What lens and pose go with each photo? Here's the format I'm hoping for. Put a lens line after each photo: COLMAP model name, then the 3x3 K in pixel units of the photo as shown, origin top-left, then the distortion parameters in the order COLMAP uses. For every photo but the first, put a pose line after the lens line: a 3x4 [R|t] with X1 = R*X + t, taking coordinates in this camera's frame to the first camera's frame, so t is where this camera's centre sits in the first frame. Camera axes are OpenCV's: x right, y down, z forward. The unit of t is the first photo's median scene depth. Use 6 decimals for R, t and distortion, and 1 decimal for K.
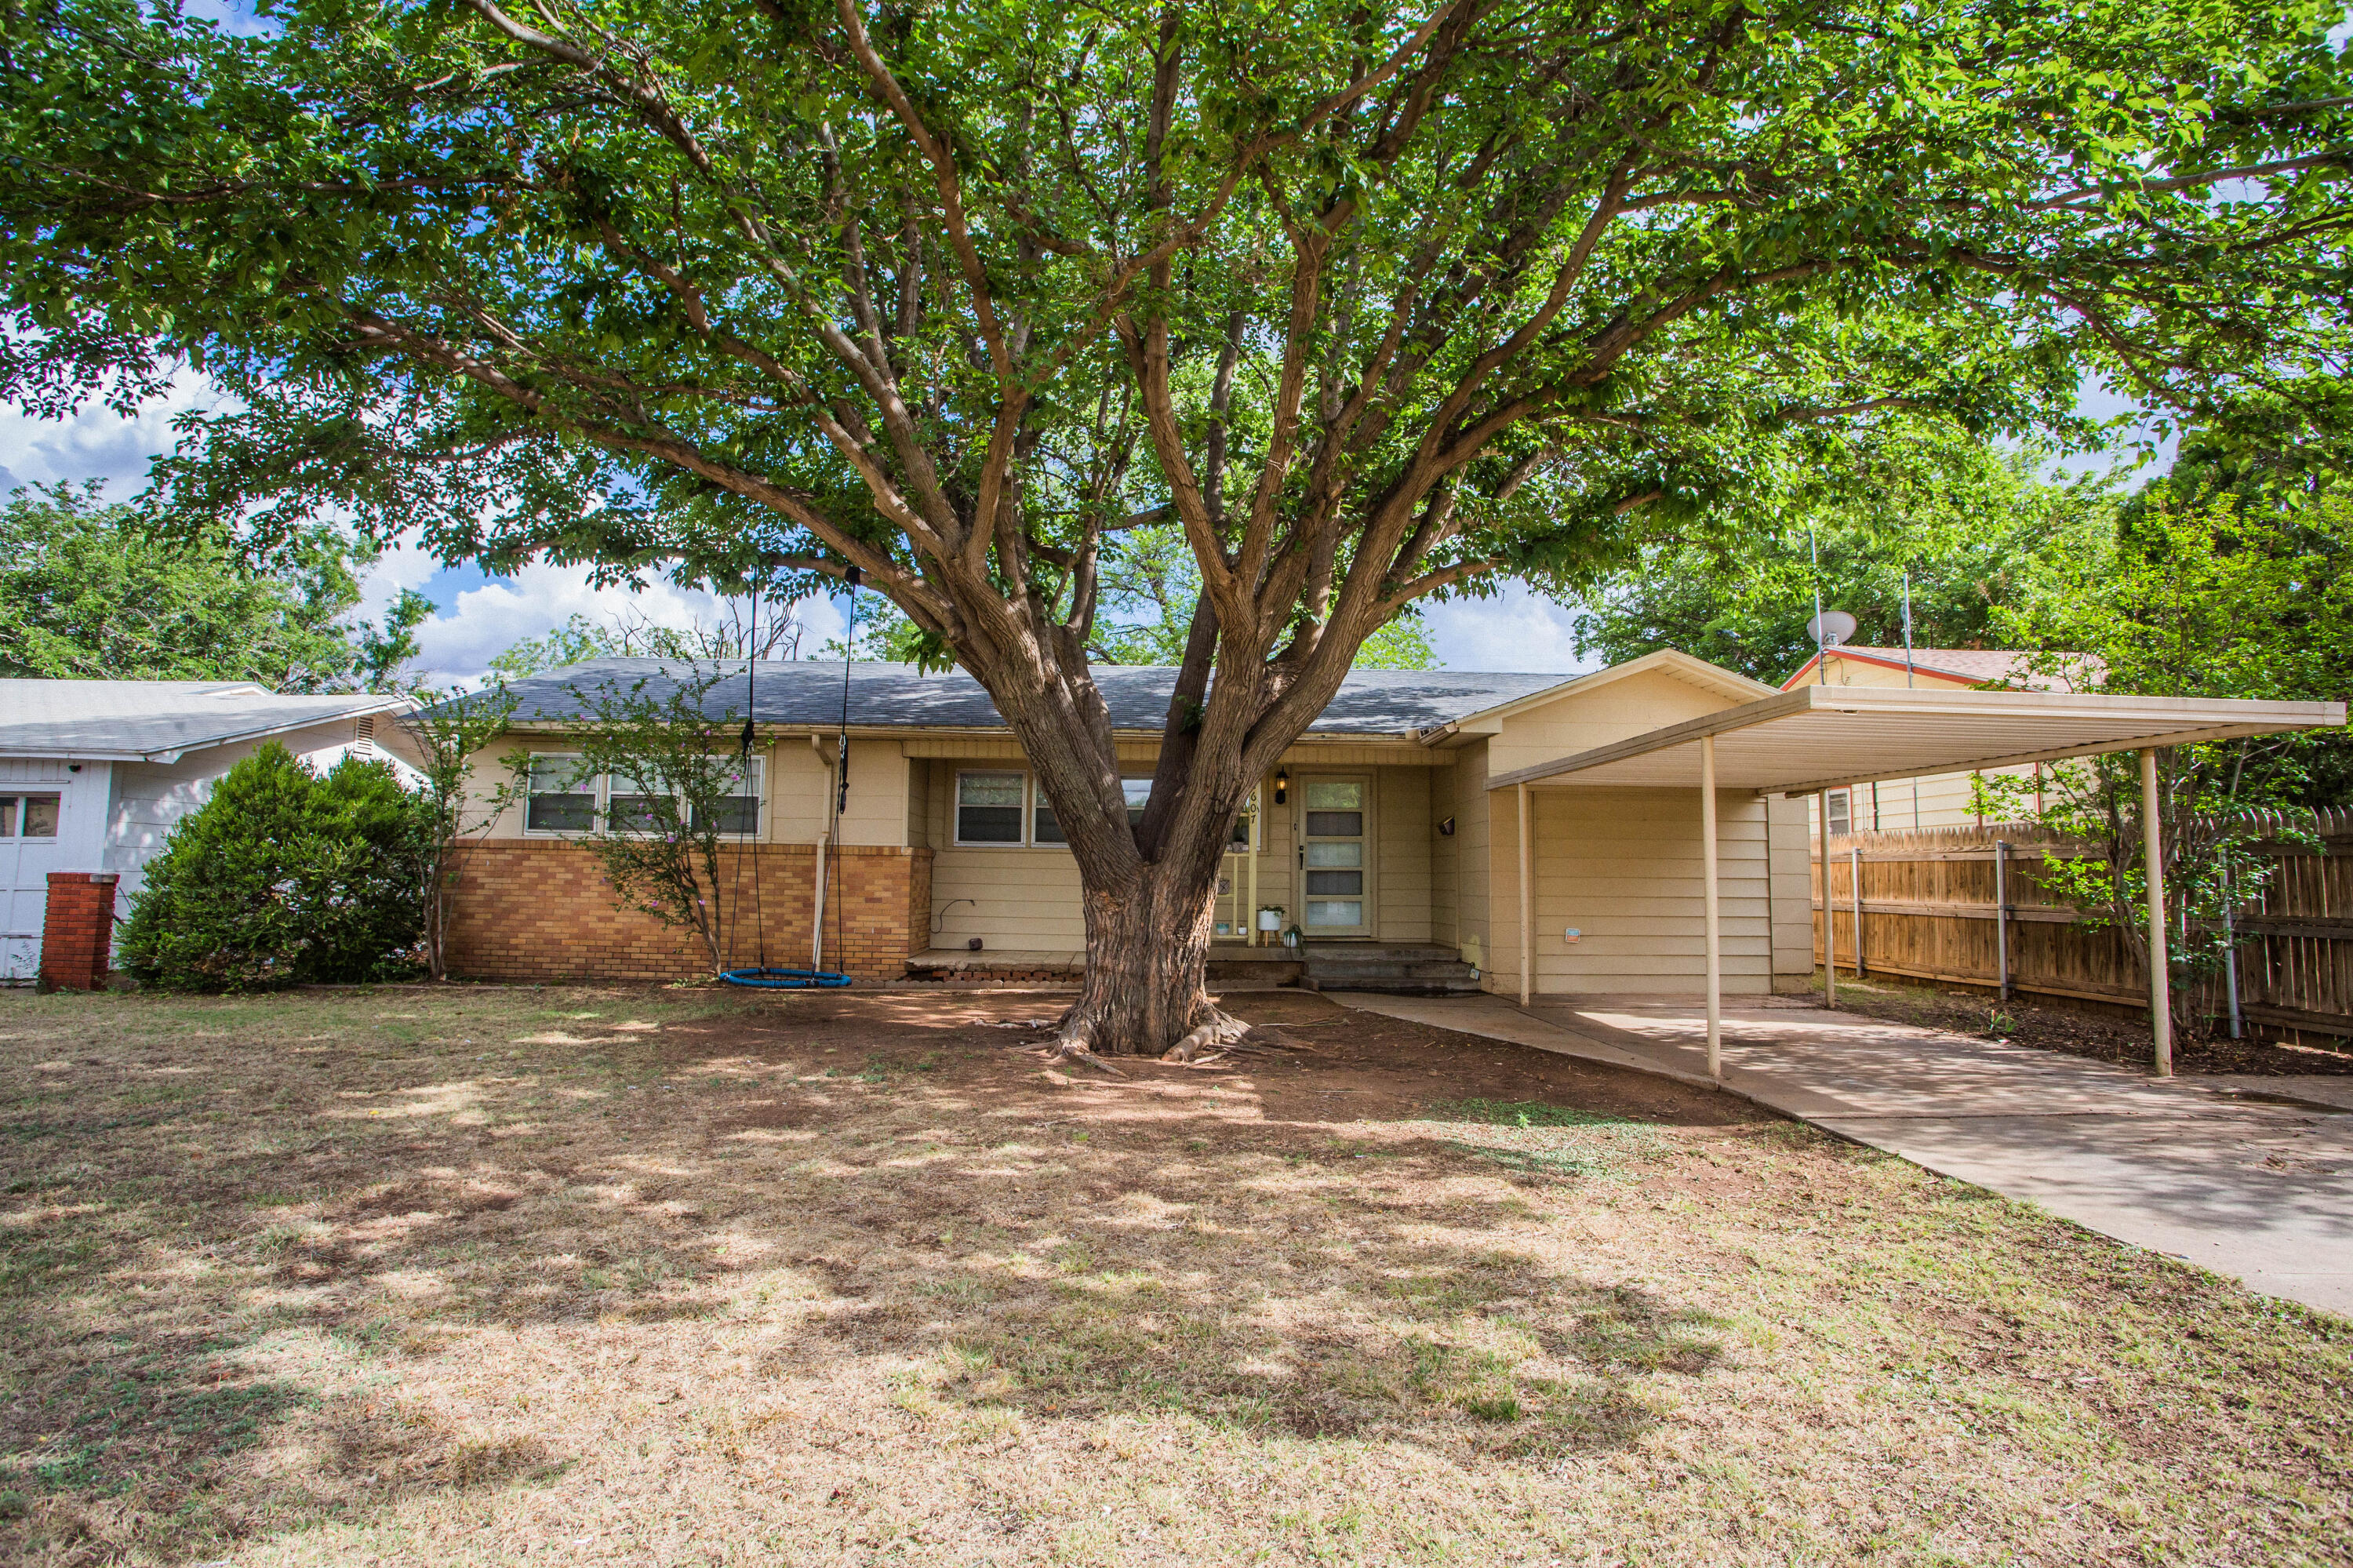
lens RADIAL K [[1134.2, 0, 1176.5], [0, 1134.2, 784.0], [0, 0, 1]] dist [-0.069699, 0.027559]
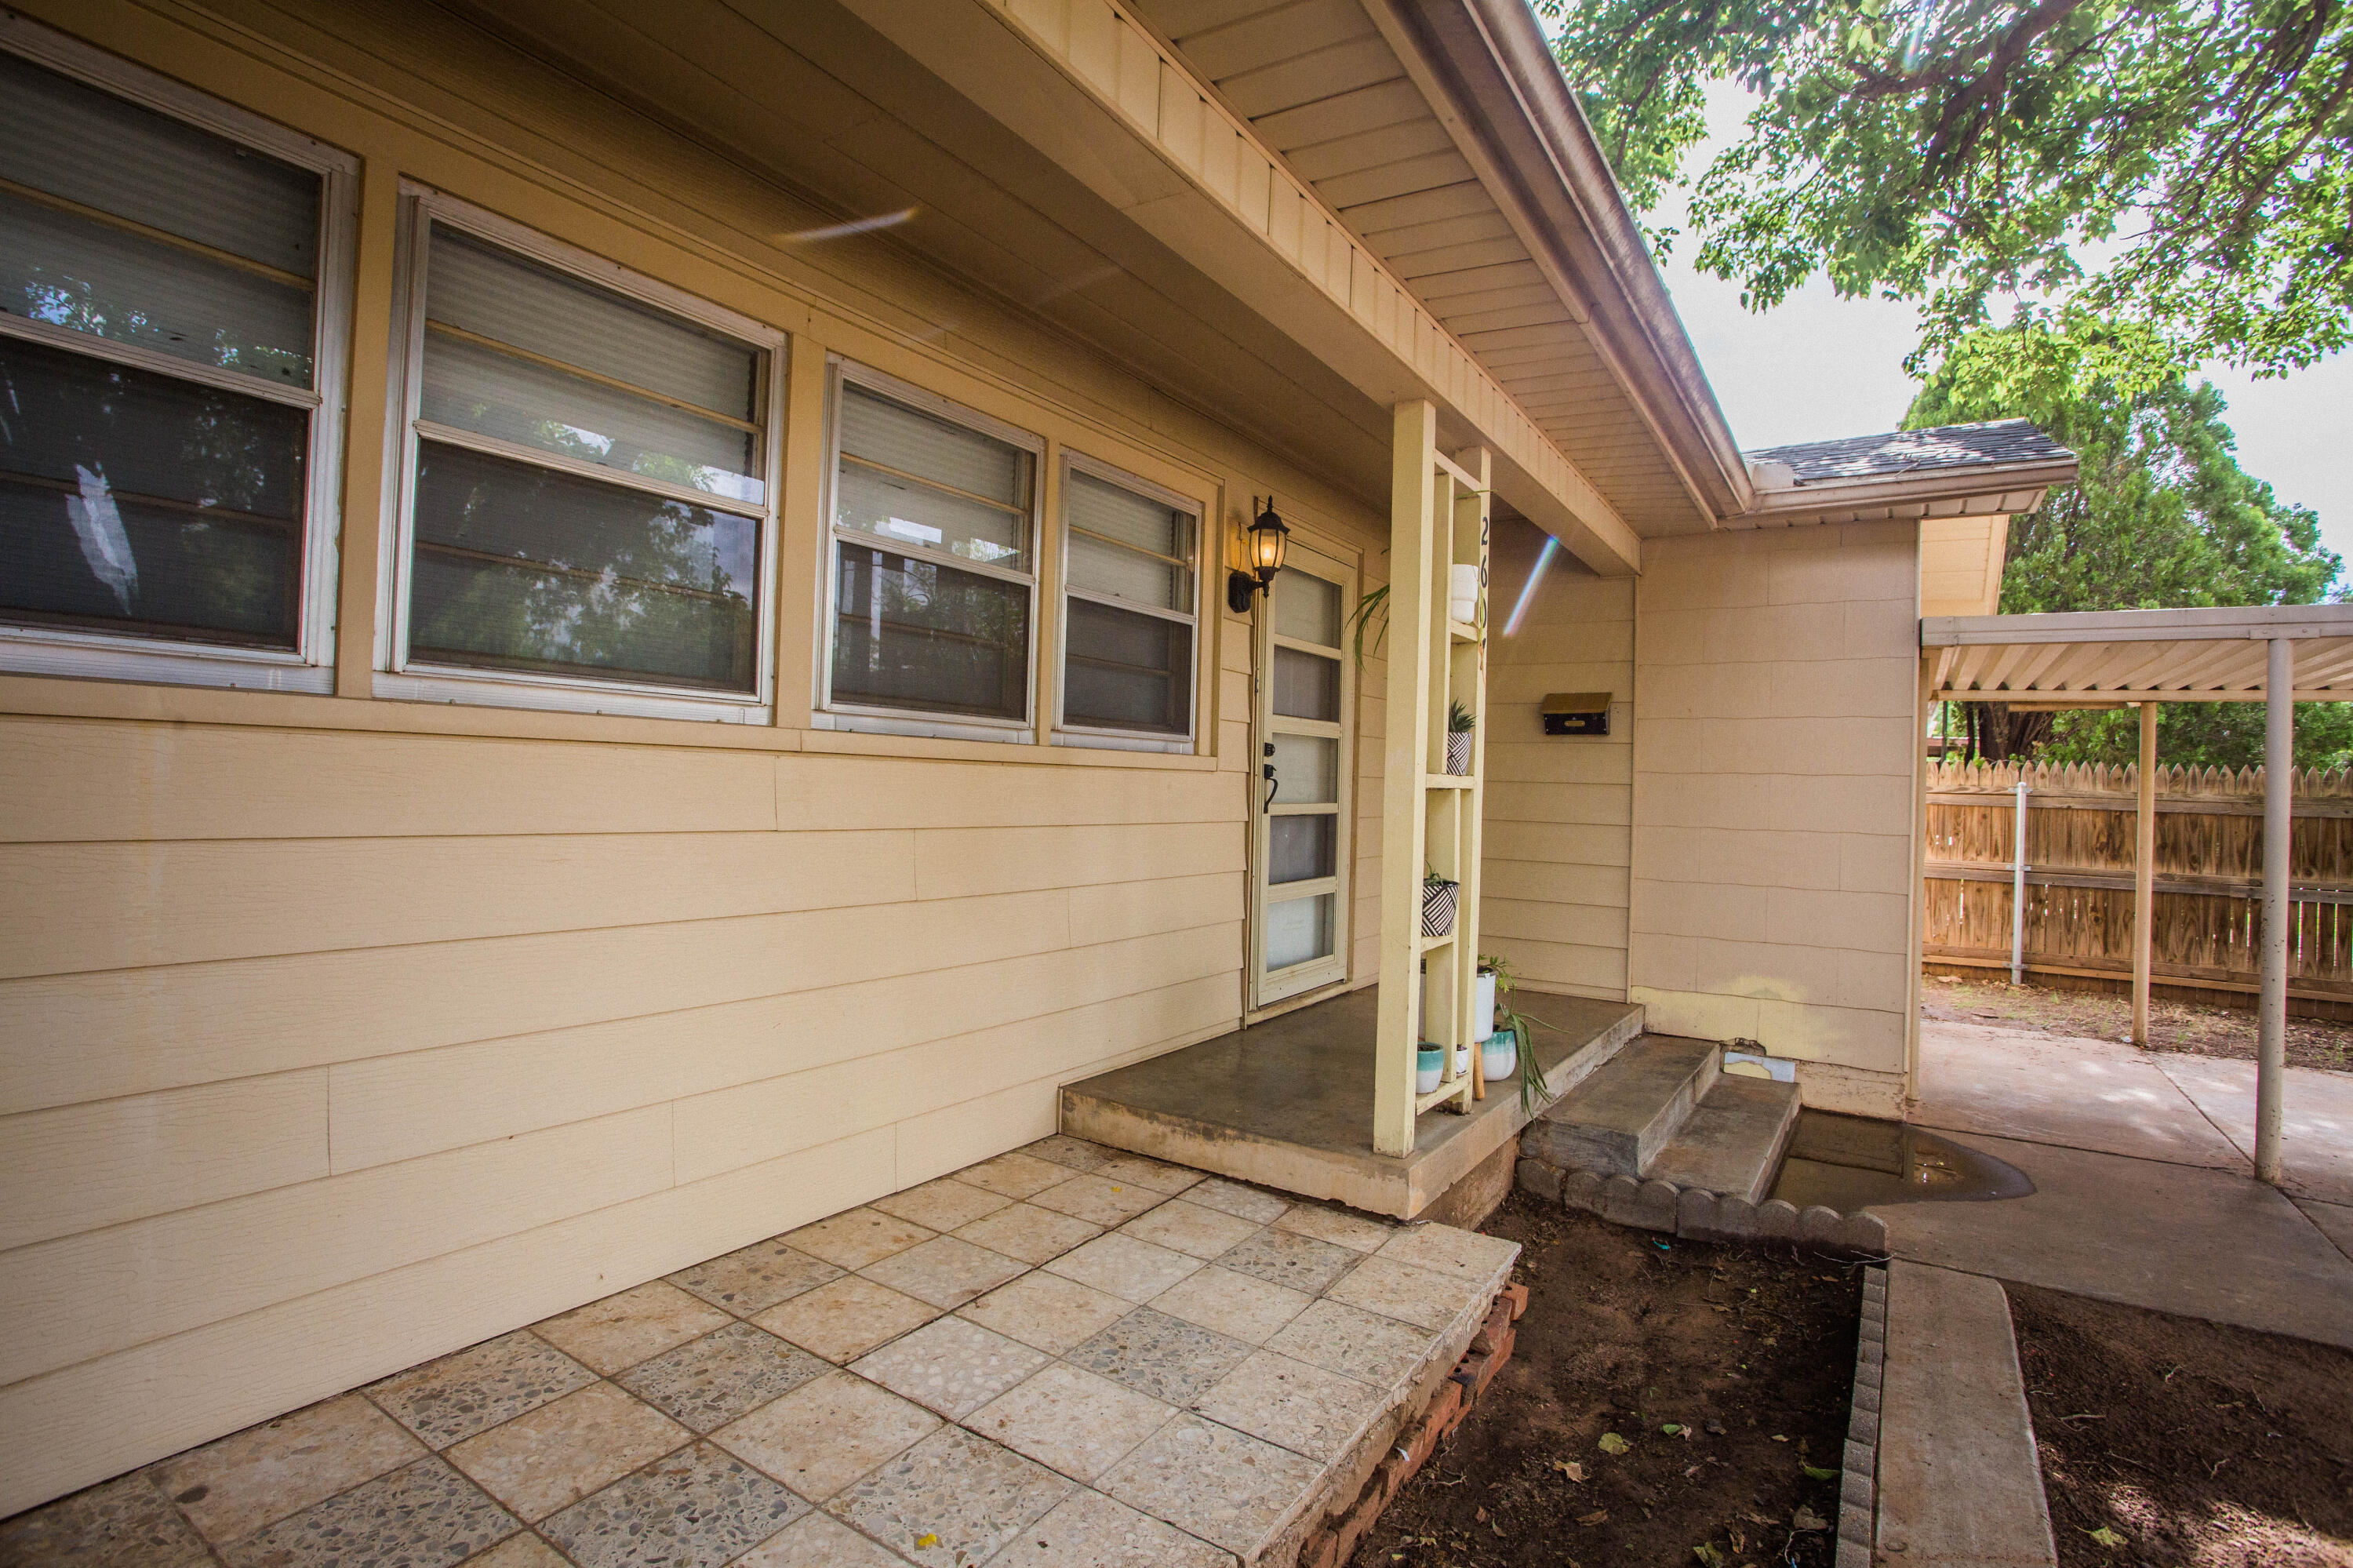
lens RADIAL K [[1134.2, 0, 1176.5], [0, 1134.2, 784.0], [0, 0, 1]] dist [-0.069699, 0.027559]
pose [[0.562895, 0.005061, 0.826513, -0.347992], [-0.091771, 0.994181, 0.056412, 0.092170], [-0.821418, -0.107604, 0.560084, 1.541732]]
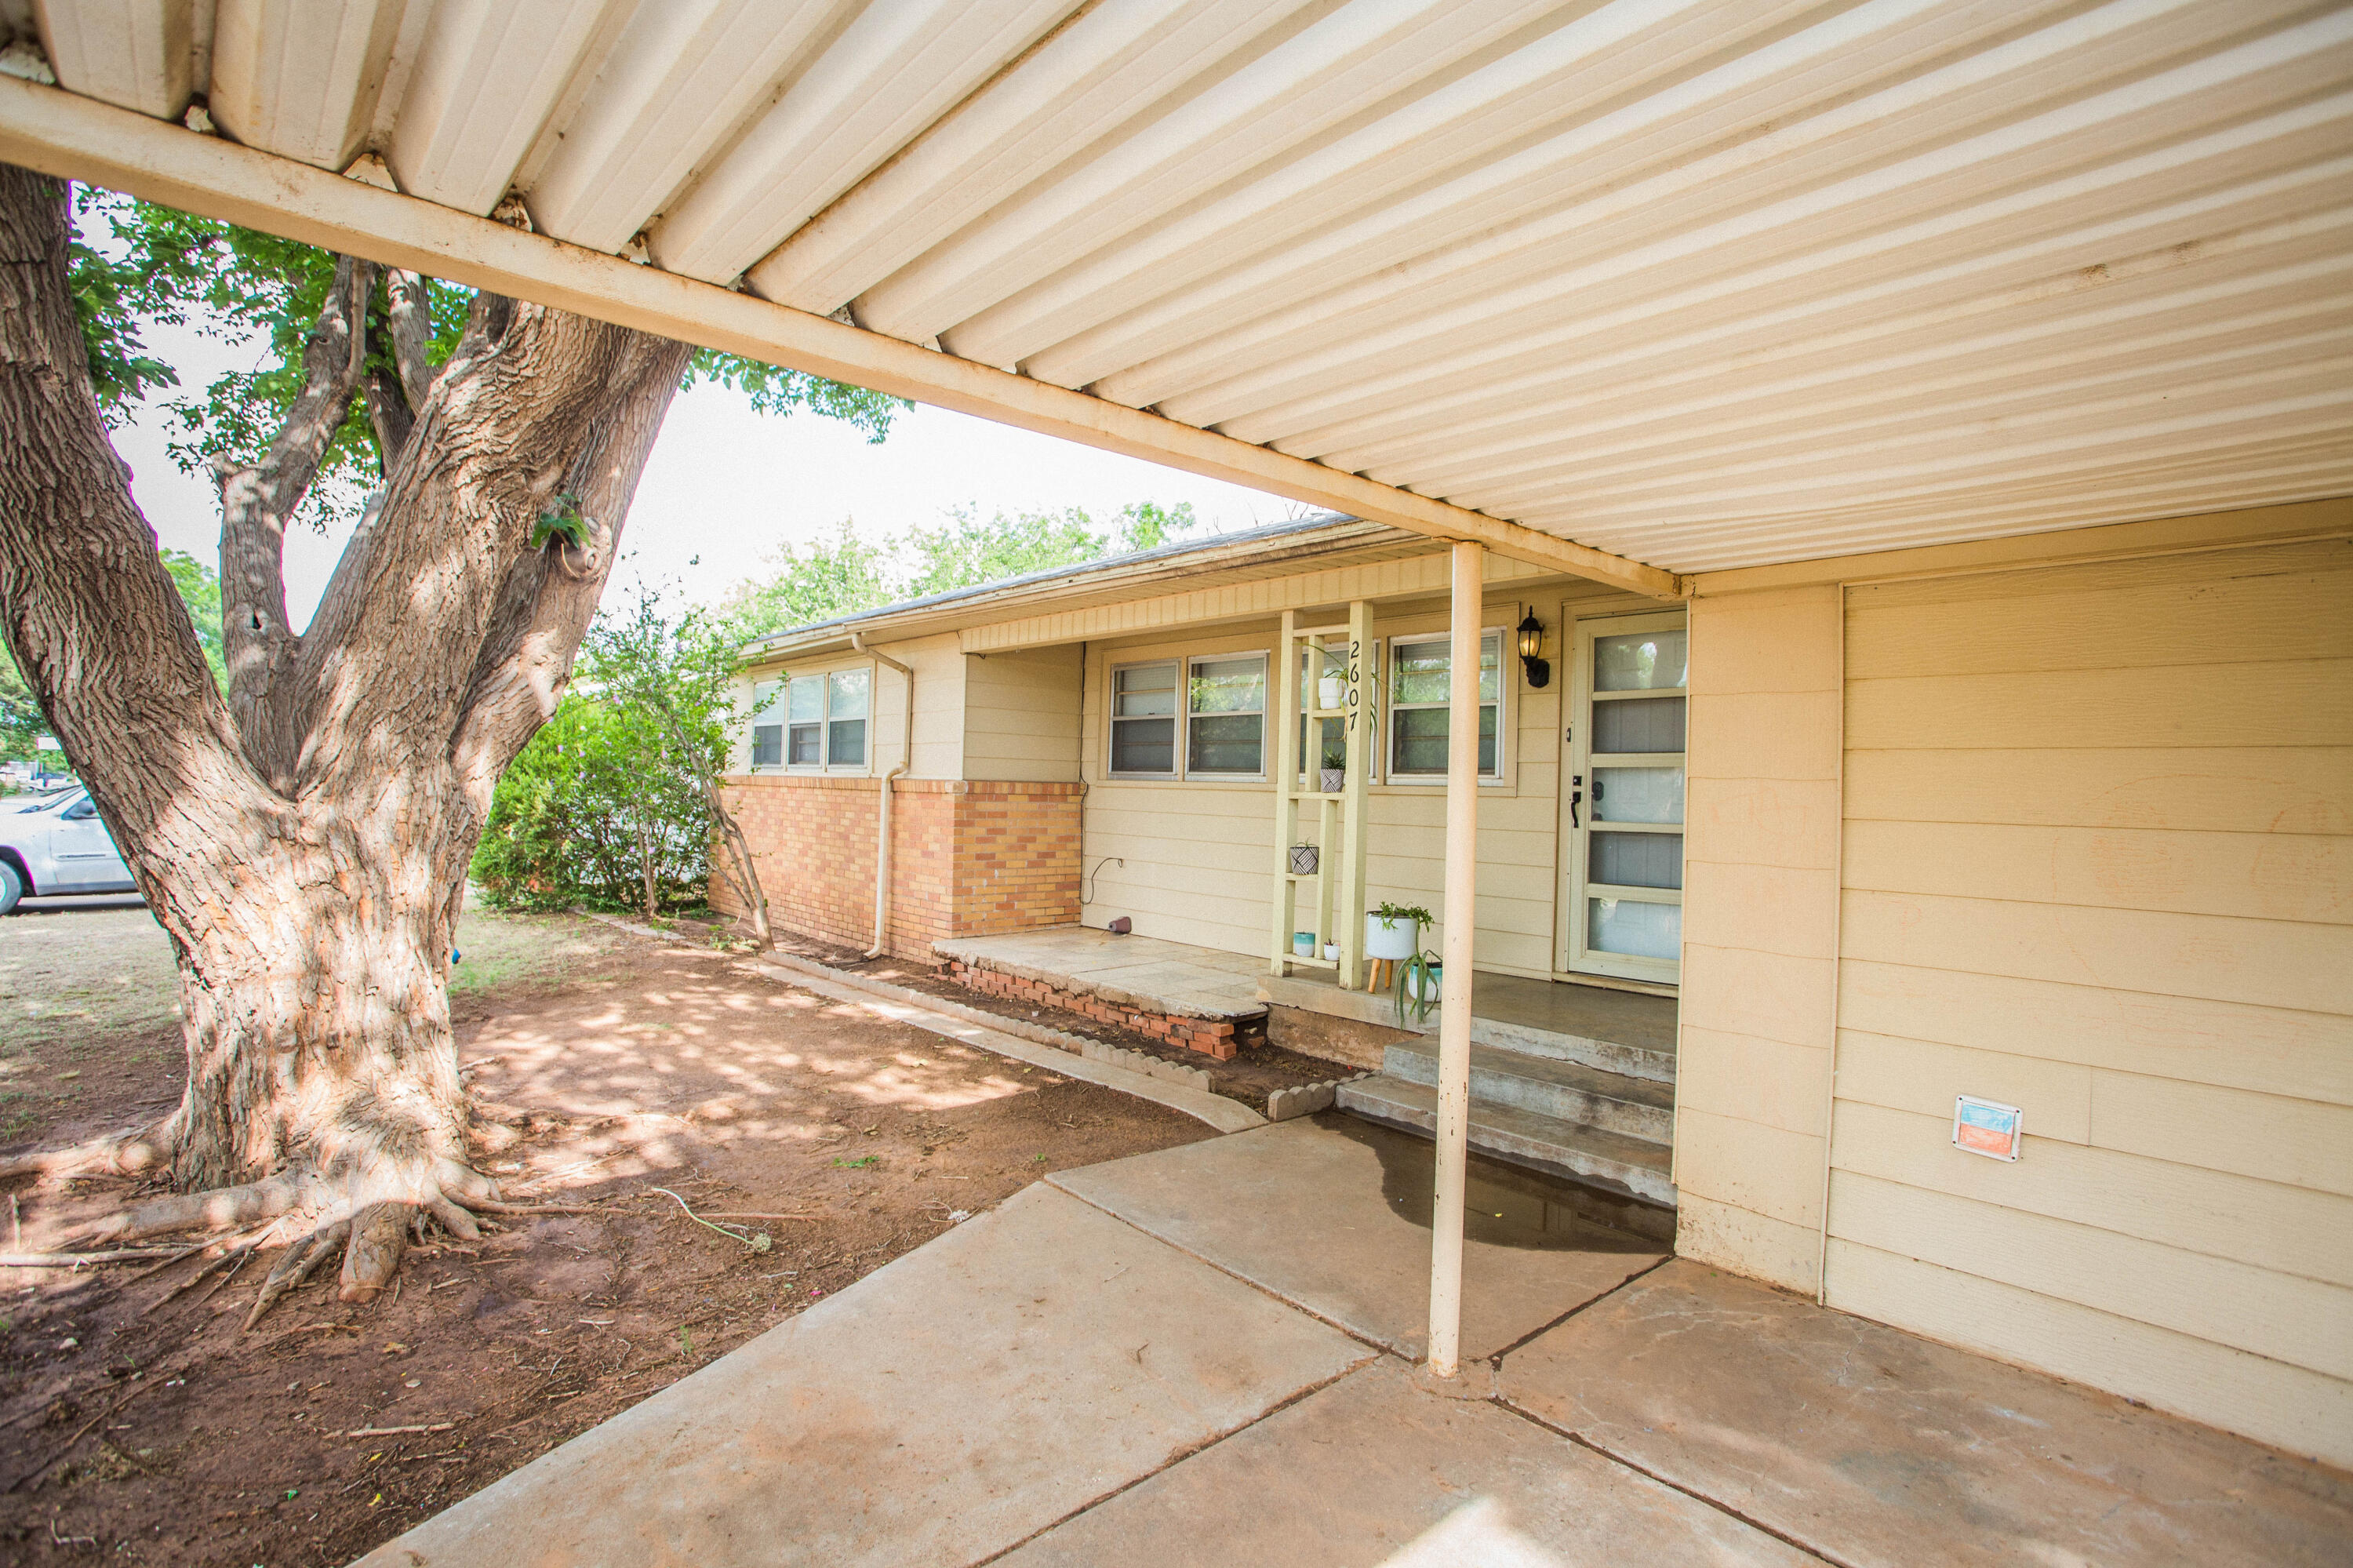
lens RADIAL K [[1134.2, 0, 1176.5], [0, 1134.2, 784.0], [0, 0, 1]] dist [-0.069699, 0.027559]
pose [[0.657194, 0.001996, -0.753719, 0.644064], [0.045154, 0.998096, 0.042014, 0.057529], [0.752368, -0.061645, 0.655853, 1.075270]]
